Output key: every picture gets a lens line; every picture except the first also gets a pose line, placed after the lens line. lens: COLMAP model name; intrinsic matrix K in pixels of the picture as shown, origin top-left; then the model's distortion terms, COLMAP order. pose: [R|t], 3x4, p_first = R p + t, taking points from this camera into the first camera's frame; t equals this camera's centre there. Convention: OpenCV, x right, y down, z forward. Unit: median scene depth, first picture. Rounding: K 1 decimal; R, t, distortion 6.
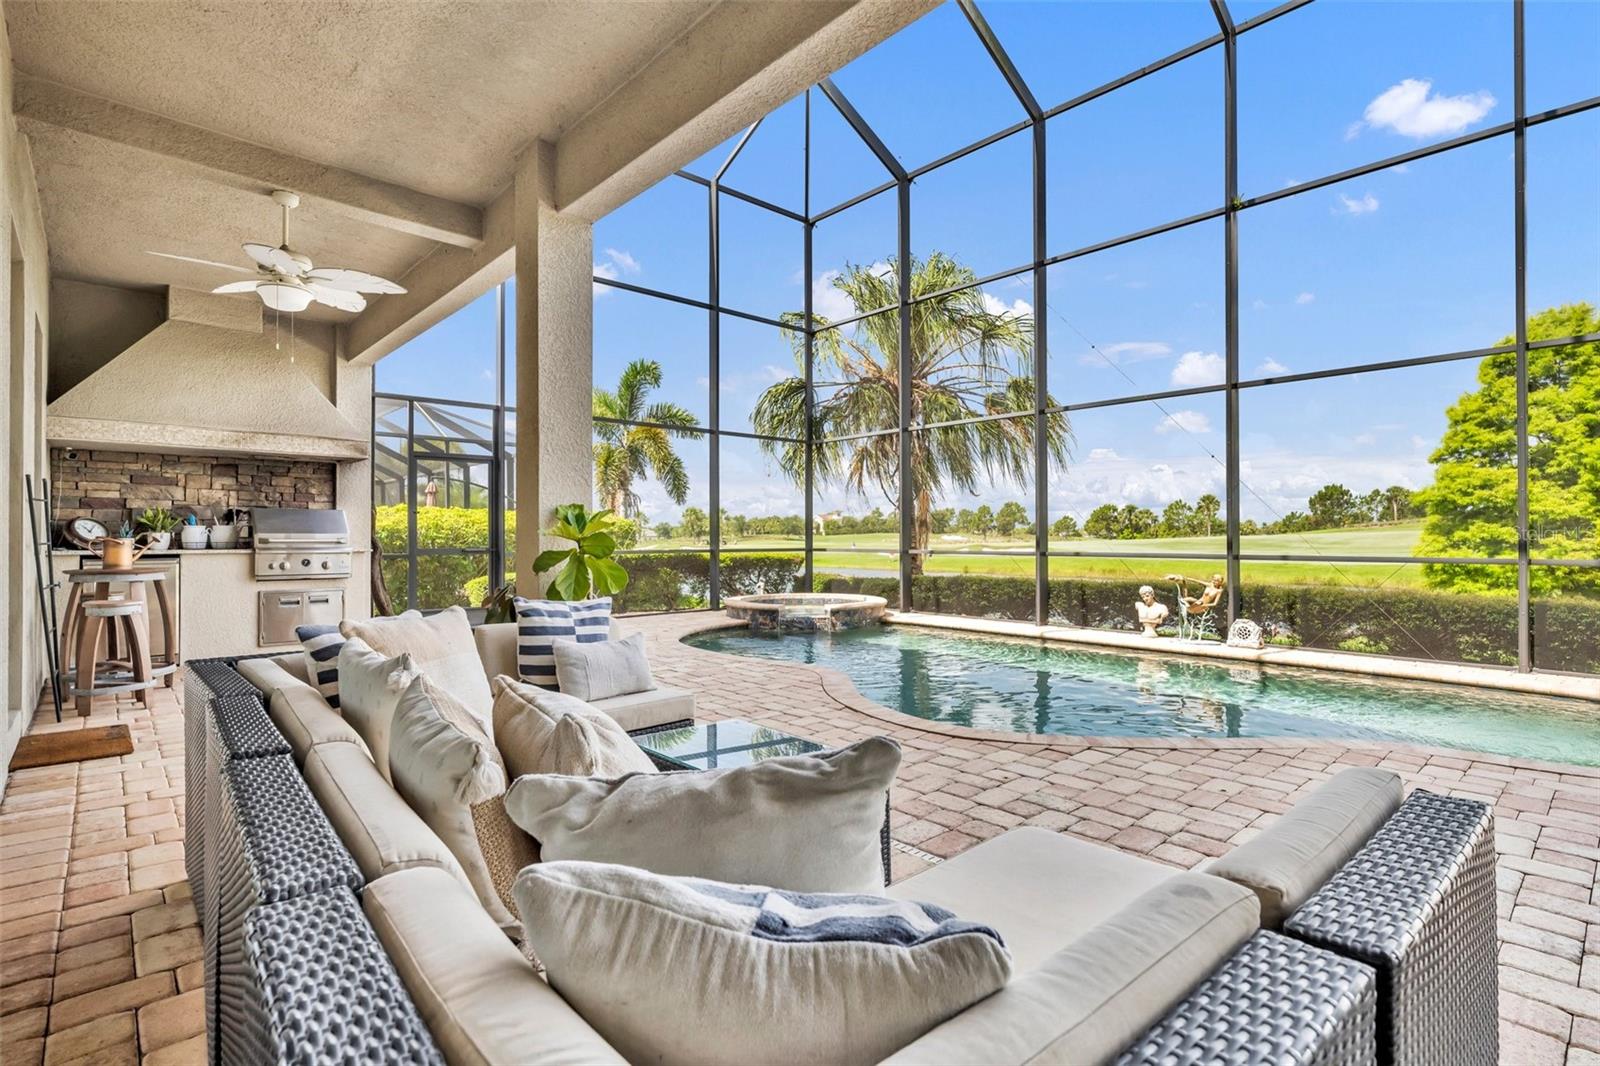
lens RADIAL K [[760.6, 0, 795.6], [0, 760.6, 541.1], [0, 0, 1]] dist [-0.003725, -0.000965]
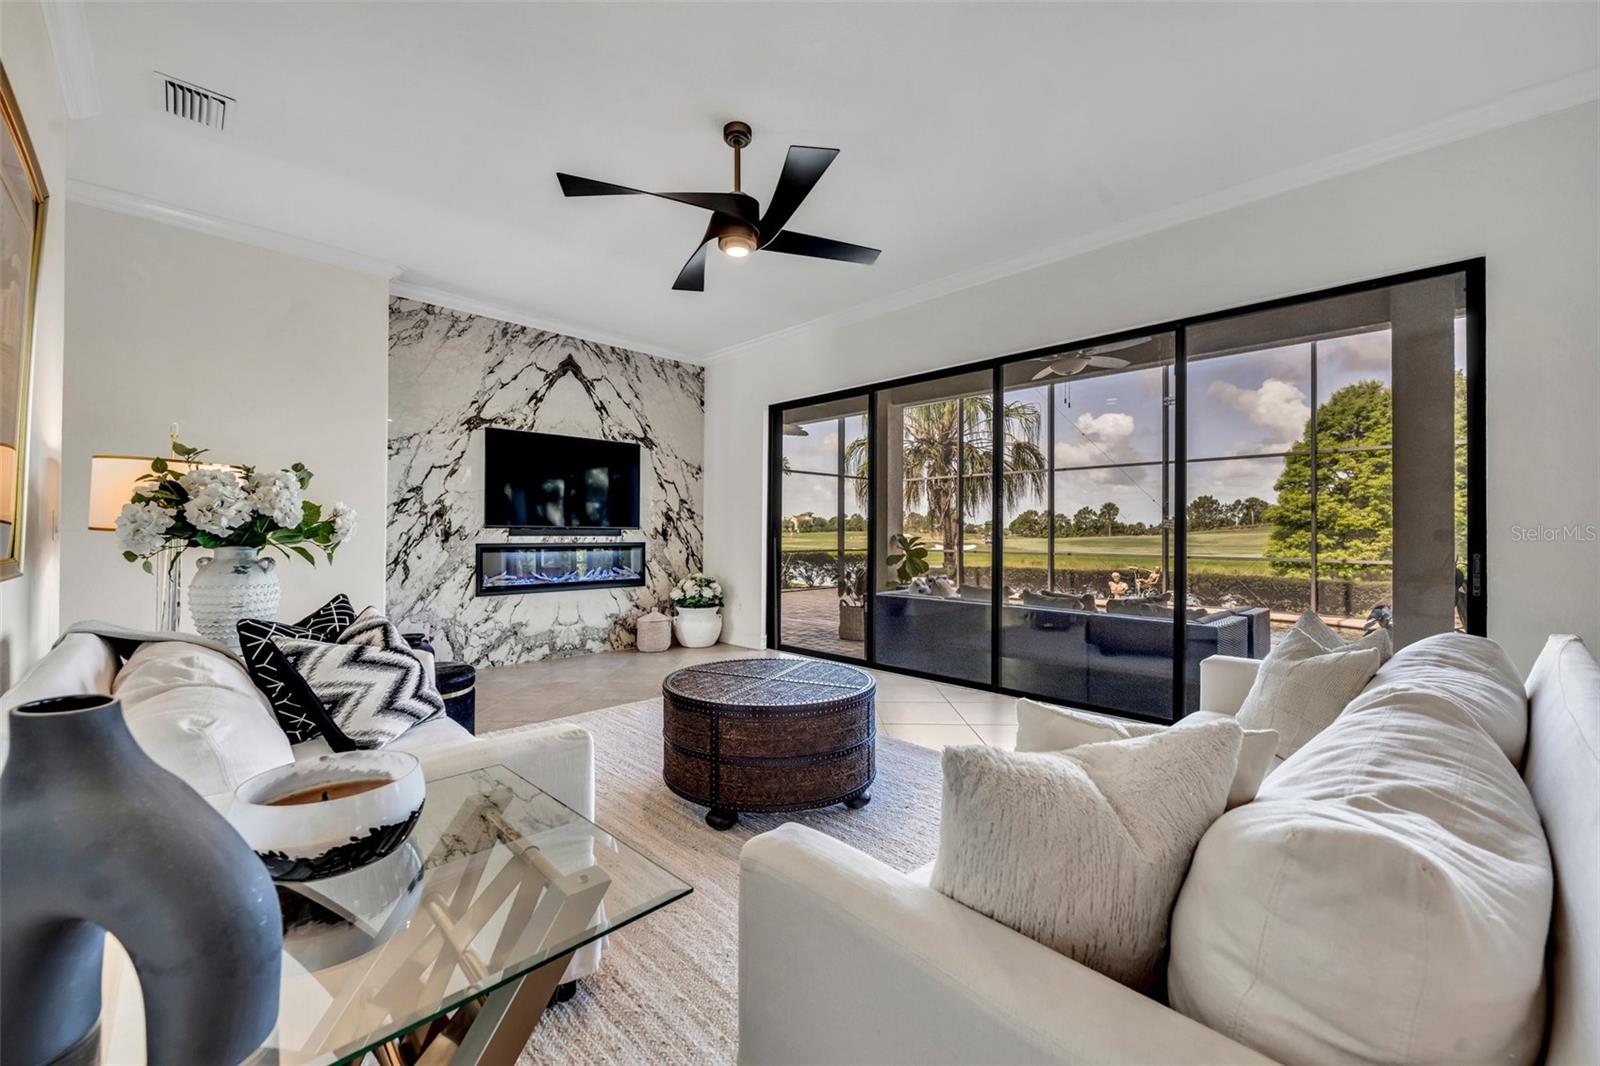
lens RADIAL K [[654.0, 0, 800.1], [0, 654.0, 525.4], [0, 0, 1]] dist [0.001330, 0.000124]
pose [[0.997956, 0.004764, 0.063723, -0.160405], [-0.003590, 0.999822, -0.018534, -0.008489], [-0.063799, 0.018267, 0.997796, -0.206119]]
